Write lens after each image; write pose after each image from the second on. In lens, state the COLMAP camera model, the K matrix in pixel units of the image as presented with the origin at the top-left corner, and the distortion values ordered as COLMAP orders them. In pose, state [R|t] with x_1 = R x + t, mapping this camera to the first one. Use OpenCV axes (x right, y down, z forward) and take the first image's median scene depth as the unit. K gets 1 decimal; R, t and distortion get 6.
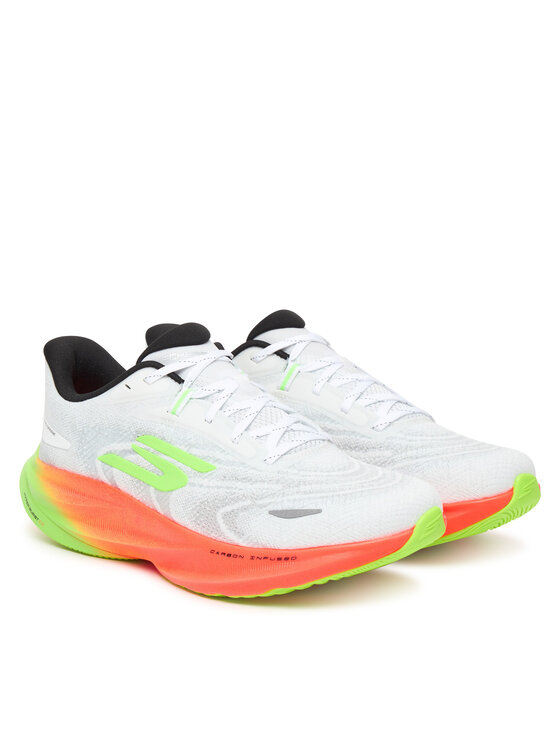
lens RADIAL K [[2192.7, 0, 280.0], [0, 2192.7, 373.0], [0, 0, 1]] dist [0.008221, -0.027255]
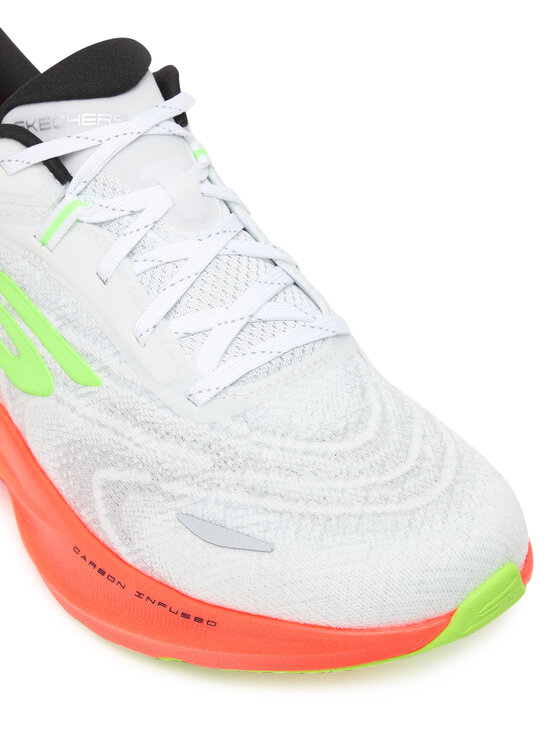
lens RADIAL K [[1995.4, 0, 280.0], [0, 1995.4, 373.0], [0, 0, 1]] dist [-0.107338, -0.481154]
pose [[0.984624, 0.128958, -0.117835, 0.065771], [-0.074107, 0.919208, 0.386736, -0.140889], [0.158187, -0.372057, 0.914631, 0.585599]]
